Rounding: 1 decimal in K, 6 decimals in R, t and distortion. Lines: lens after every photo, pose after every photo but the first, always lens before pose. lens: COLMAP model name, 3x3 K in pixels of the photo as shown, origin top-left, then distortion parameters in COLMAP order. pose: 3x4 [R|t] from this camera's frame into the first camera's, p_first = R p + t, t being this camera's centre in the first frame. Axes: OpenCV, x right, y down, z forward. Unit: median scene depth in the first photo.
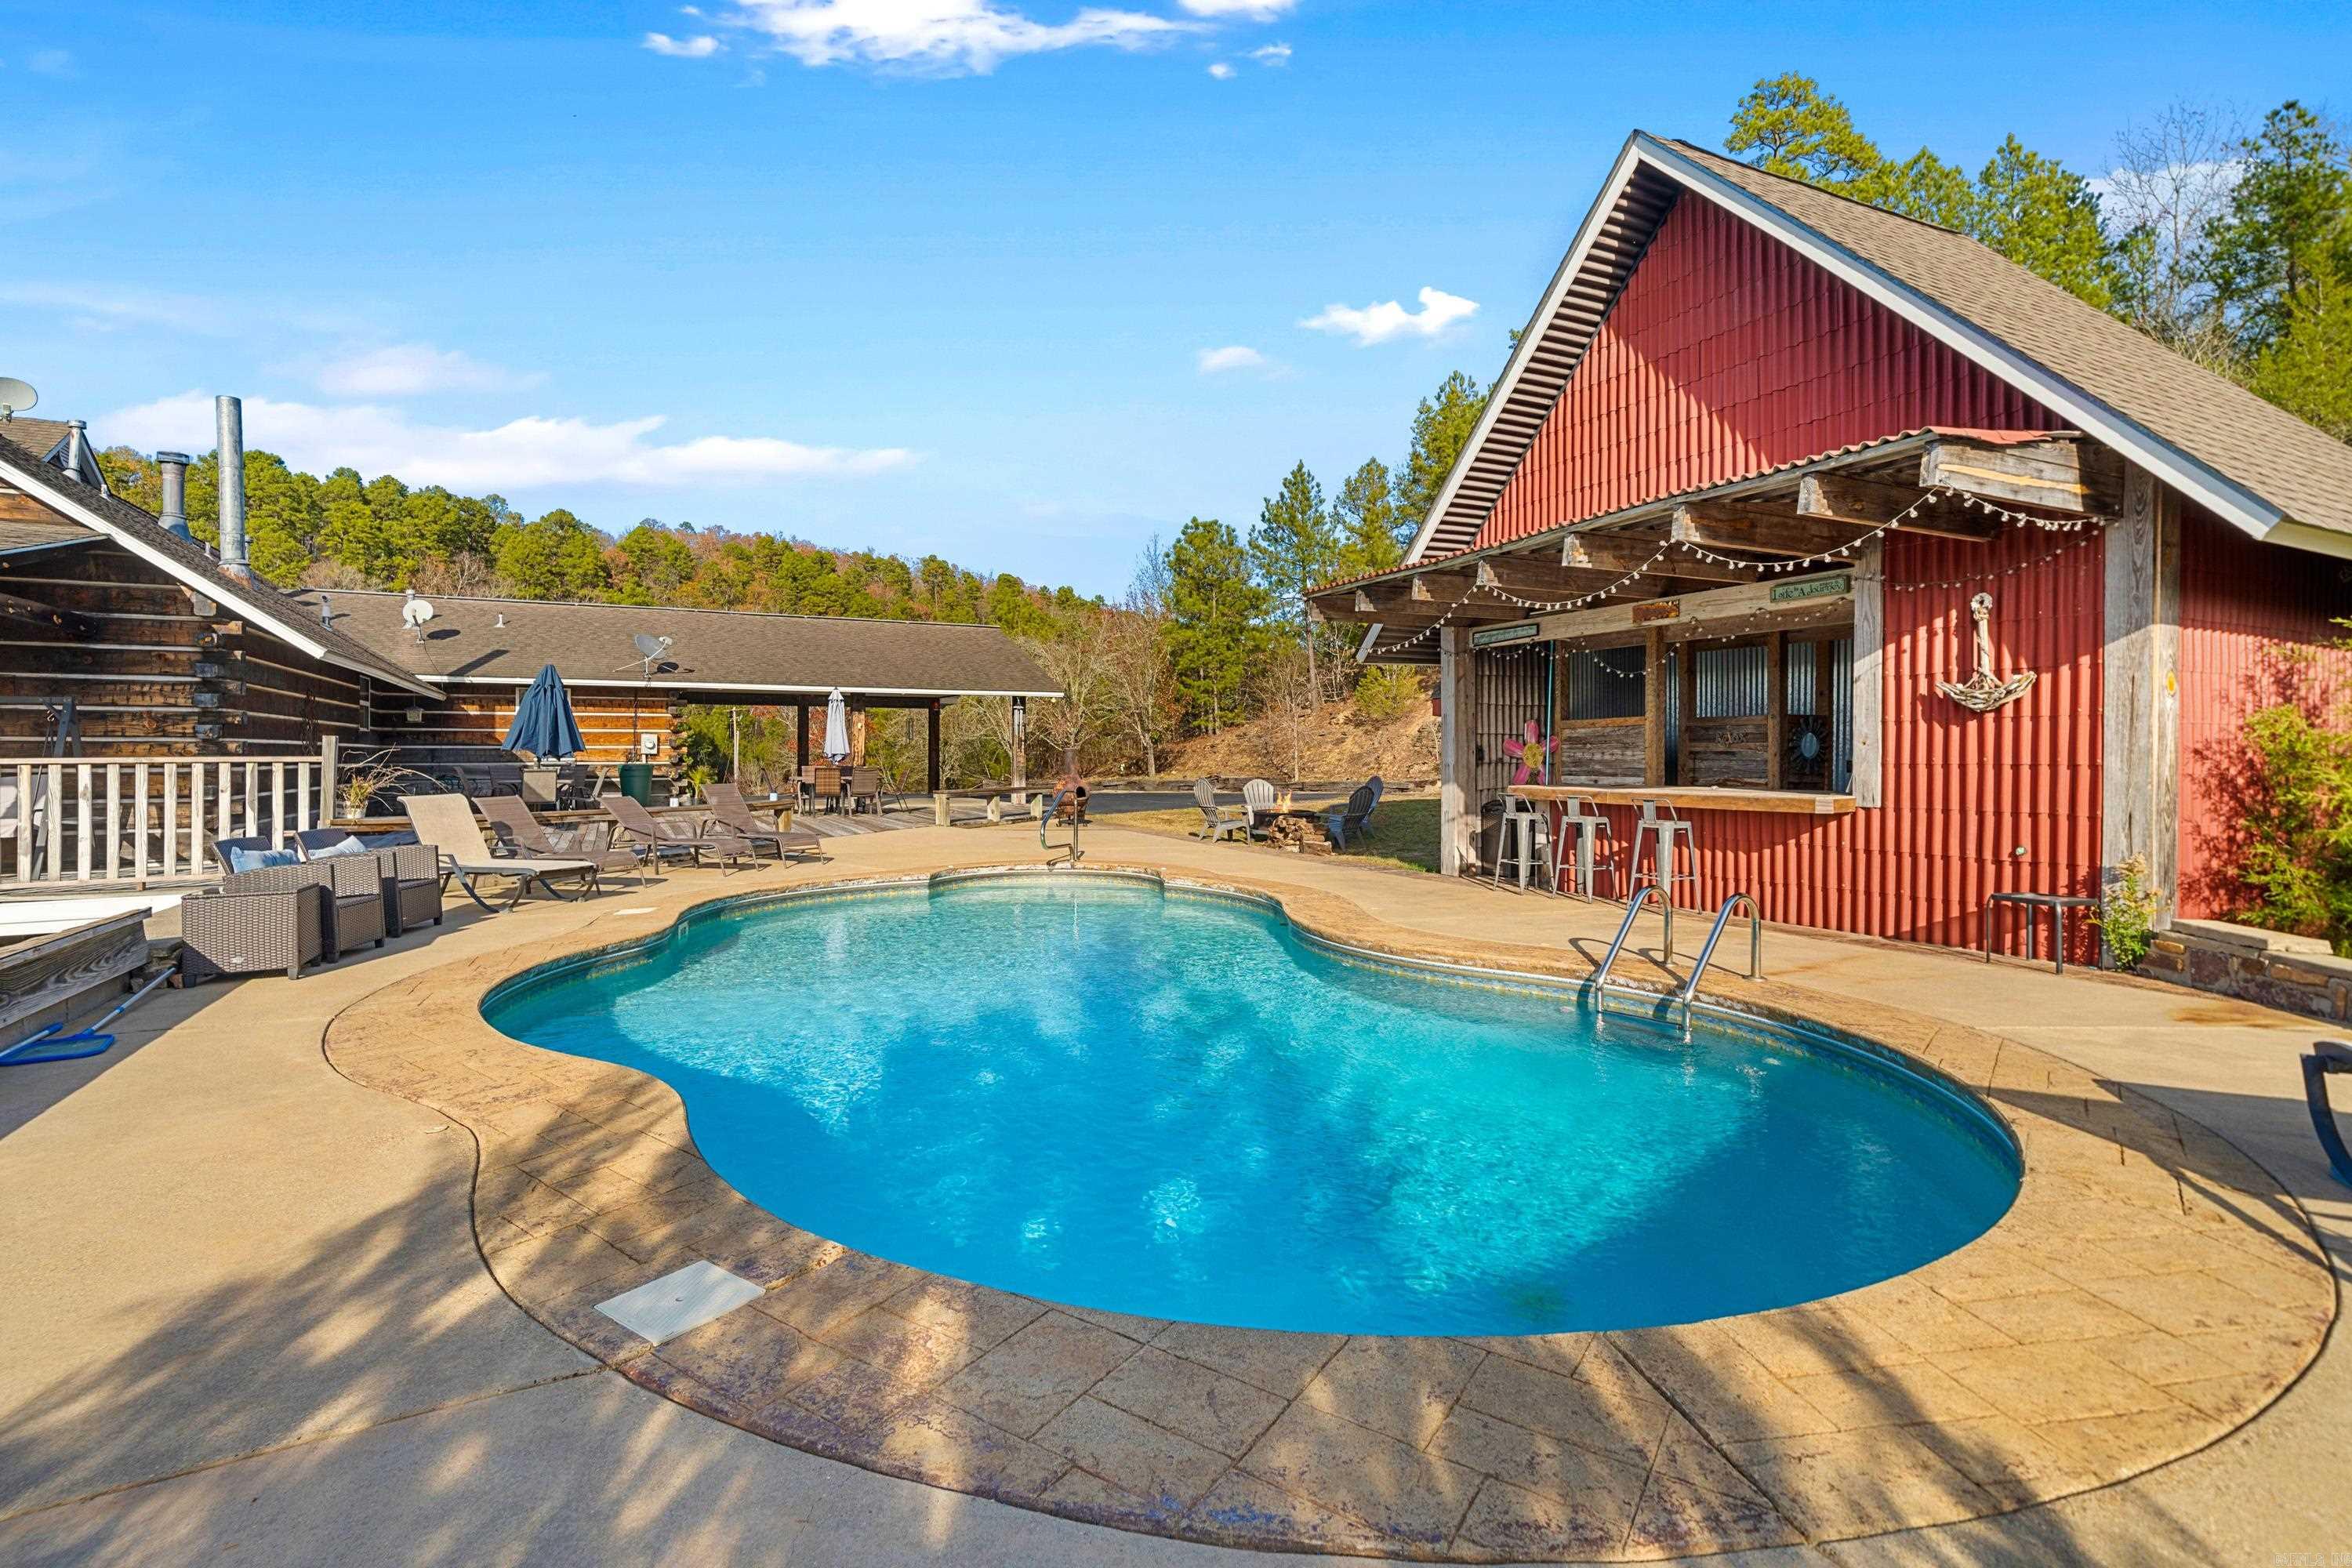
lens RADIAL K [[1113.5, 0, 1159.3], [0, 1113.5, 768.4], [0, 0, 1]] dist [0.000727, 0.000465]
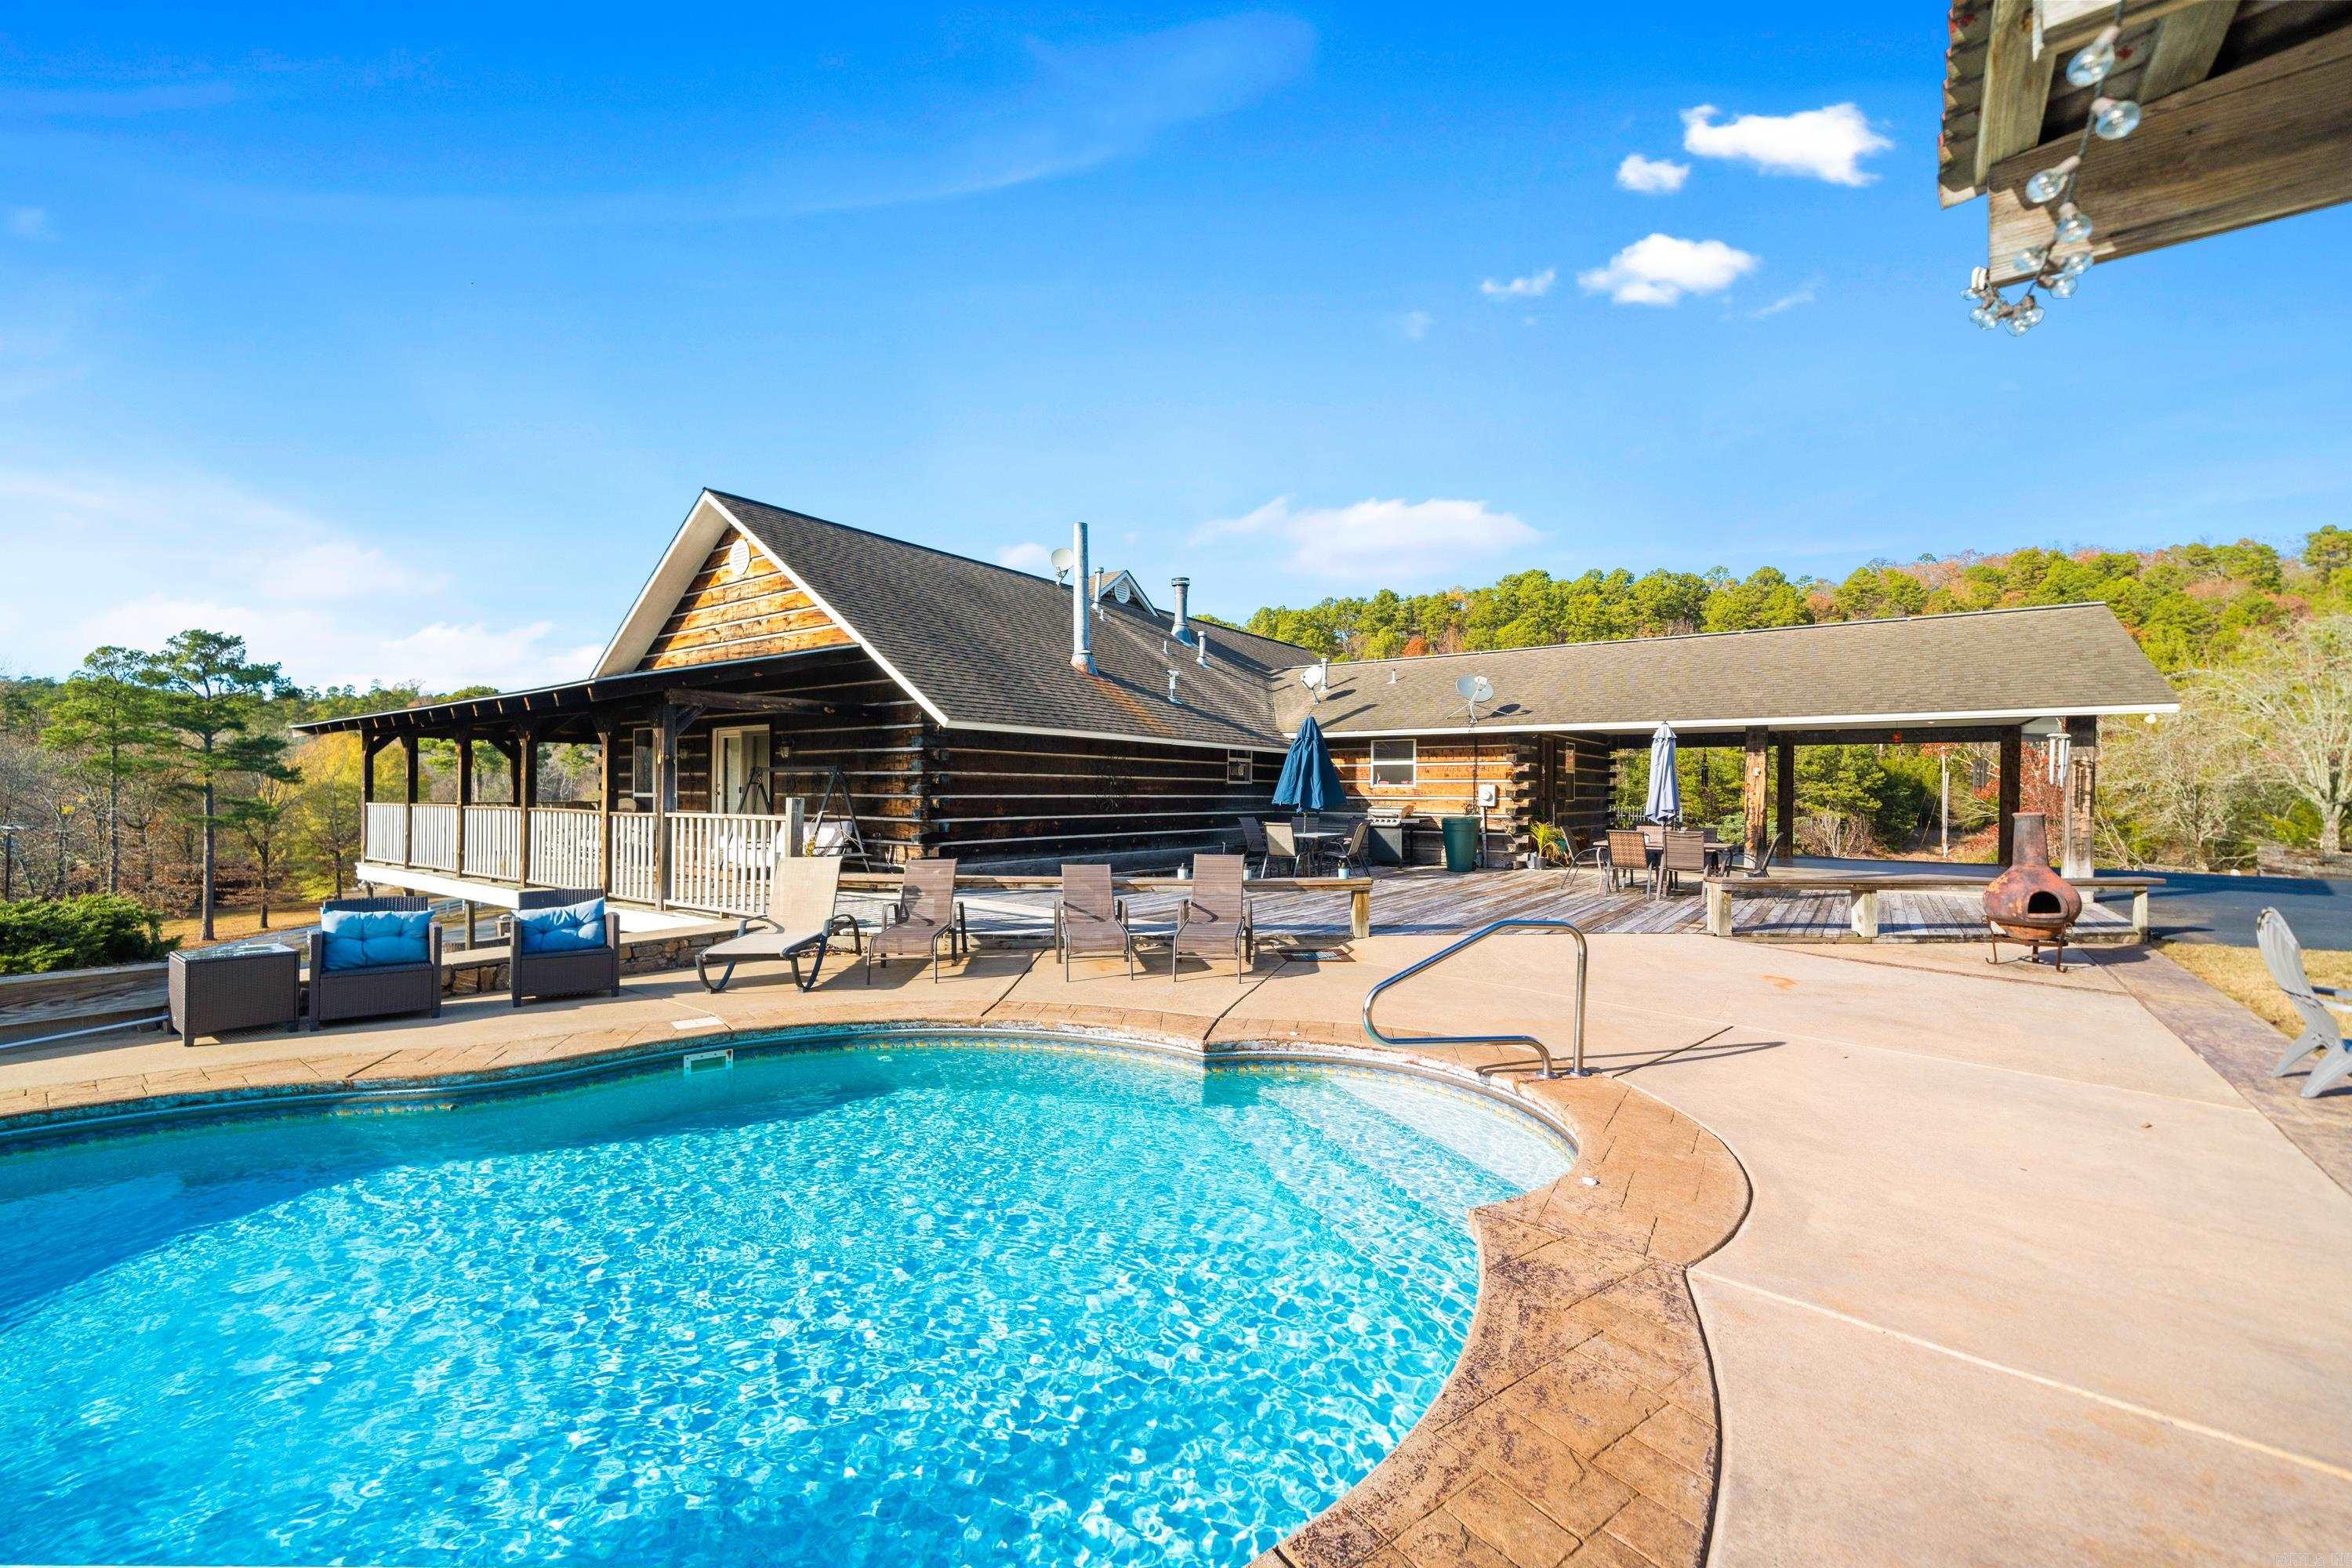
lens RADIAL K [[939.5, 0, 1186.1], [0, 939.5, 798.9], [0, 0, 1]] dist [-0.001186, 0.000356]
pose [[0.445106, 0.014290, -0.895364, 0.128277], [-0.018669, 0.999803, 0.006676, -0.019815], [0.895283, 0.013744, 0.445285, 0.441246]]
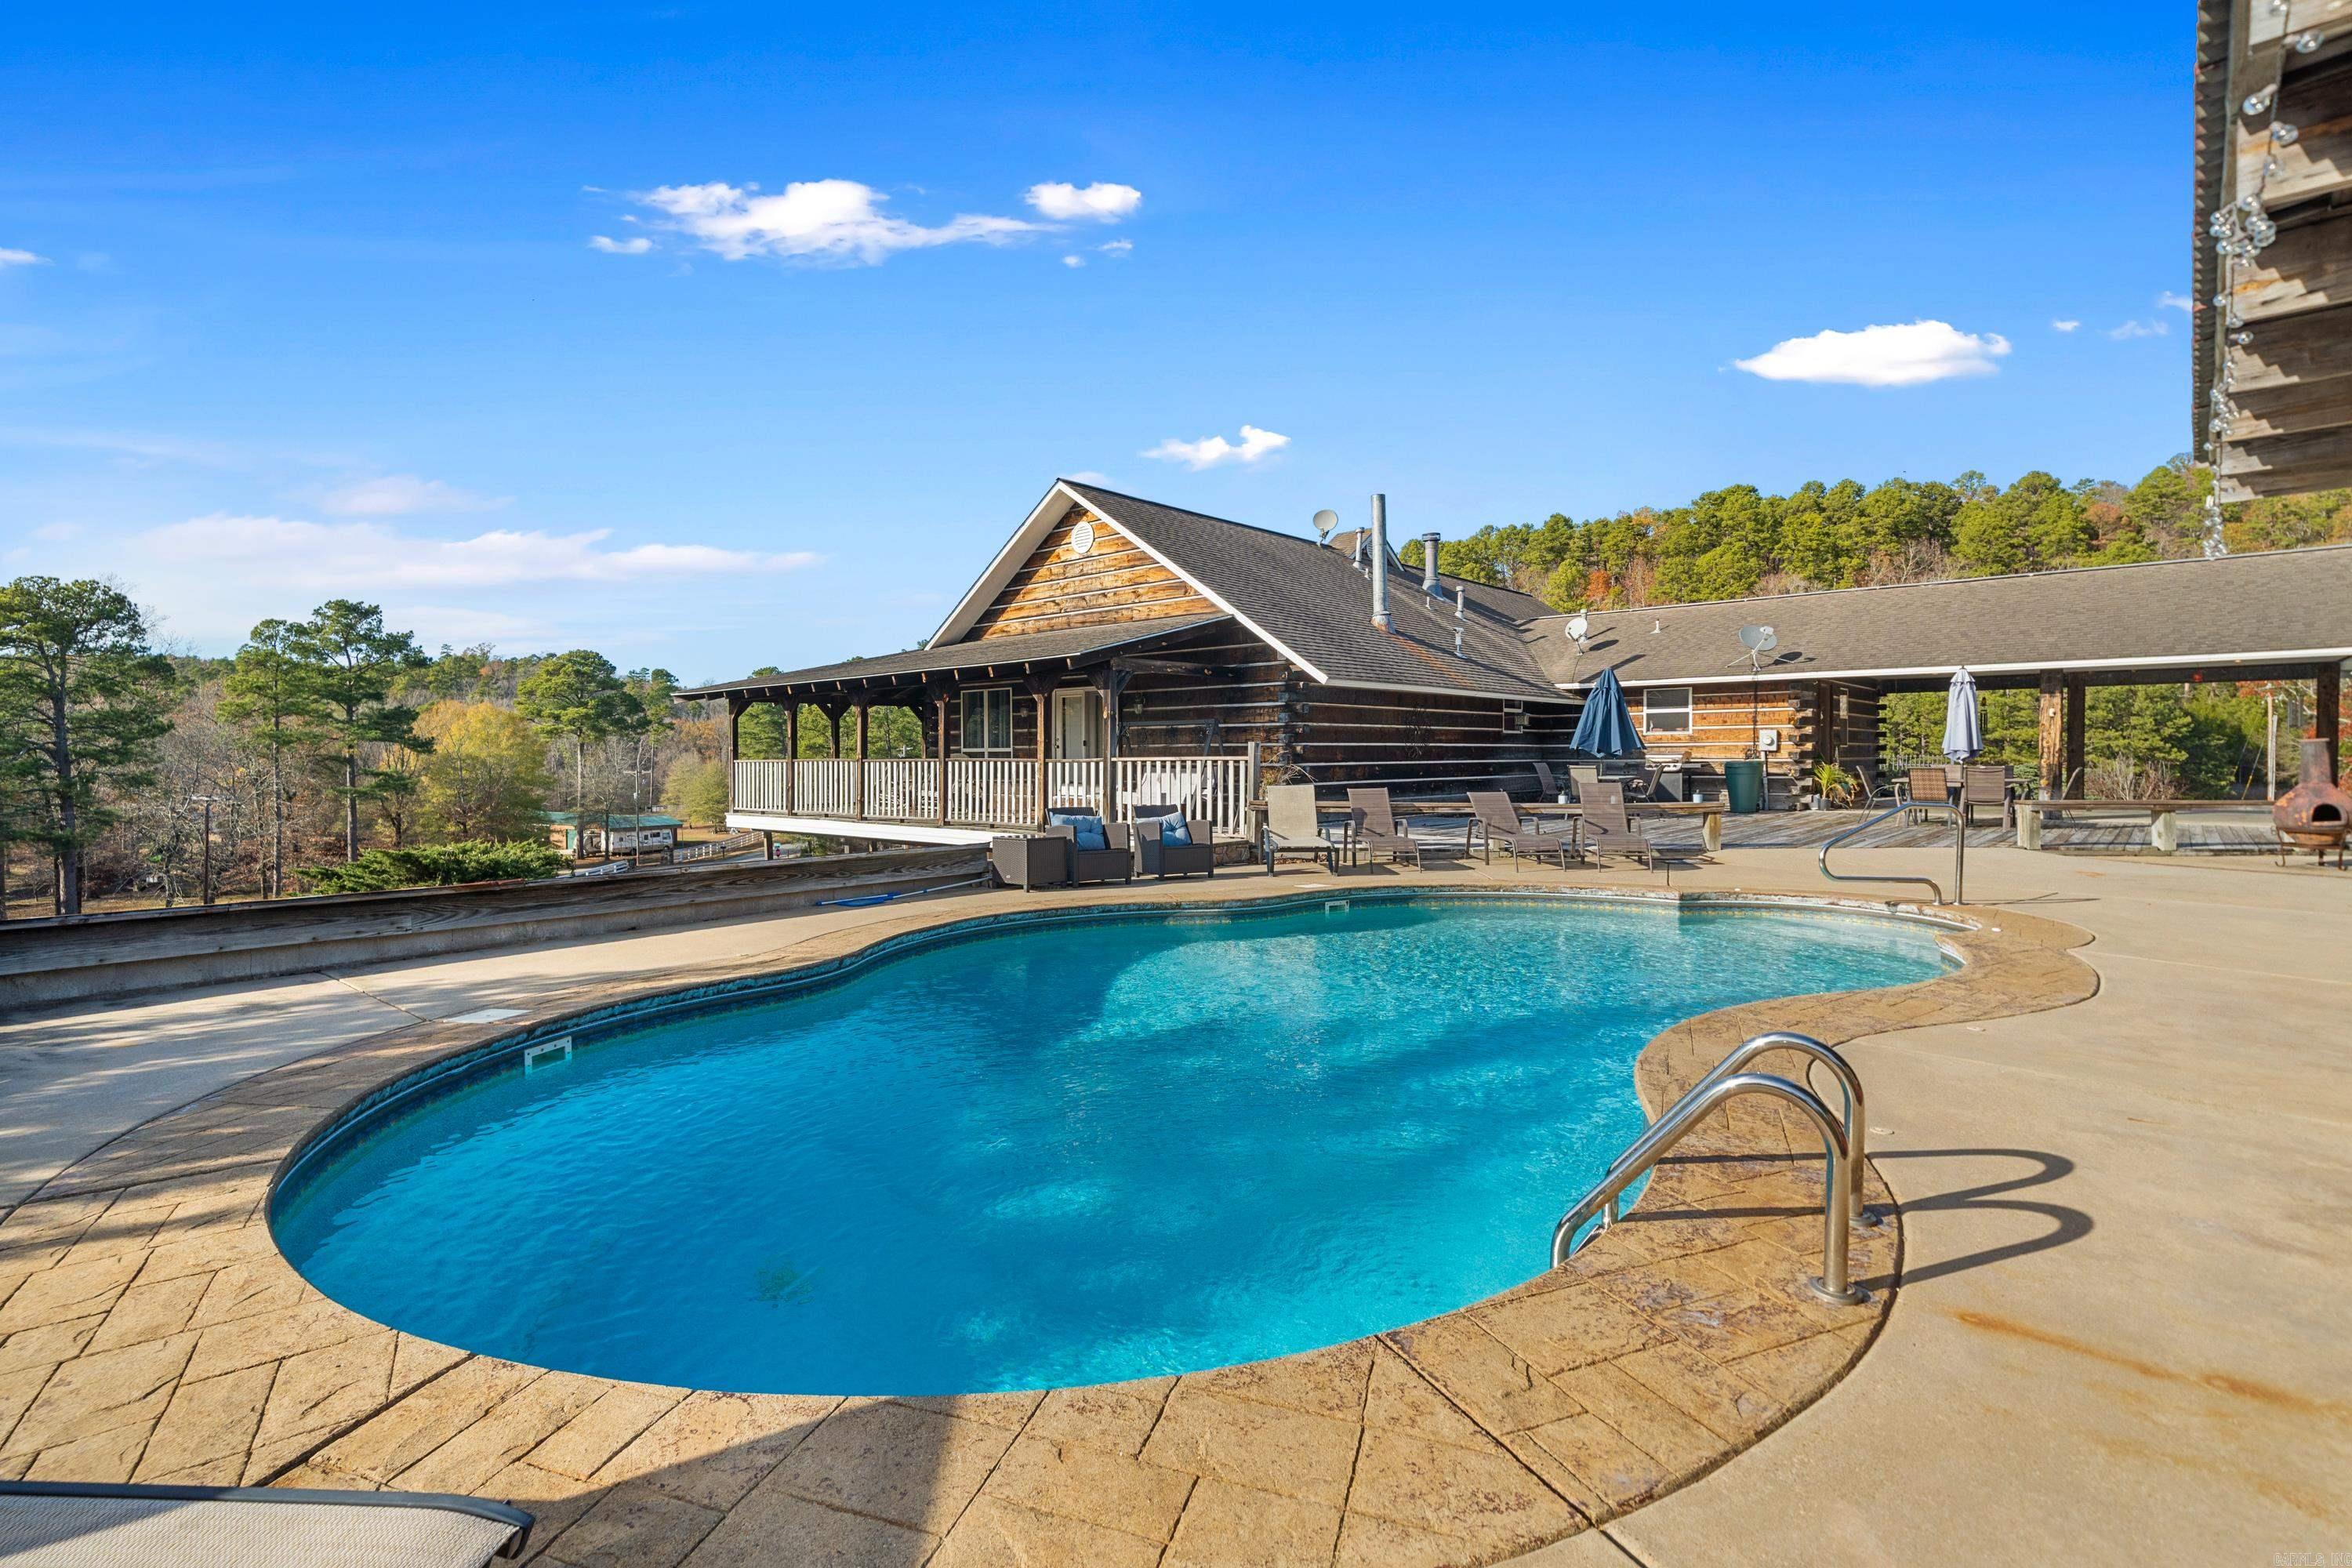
lens RADIAL K [[1113.5, 0, 1169.9], [0, 1113.5, 777.5], [0, 0, 1]] dist [0.000727, 0.000465]
pose [[0.350593, 0.020239, -0.936309, 0.261579], [-0.006678, 0.999795, 0.019110, -0.004793], [0.936504, -0.000447, 0.350657, 0.189063]]
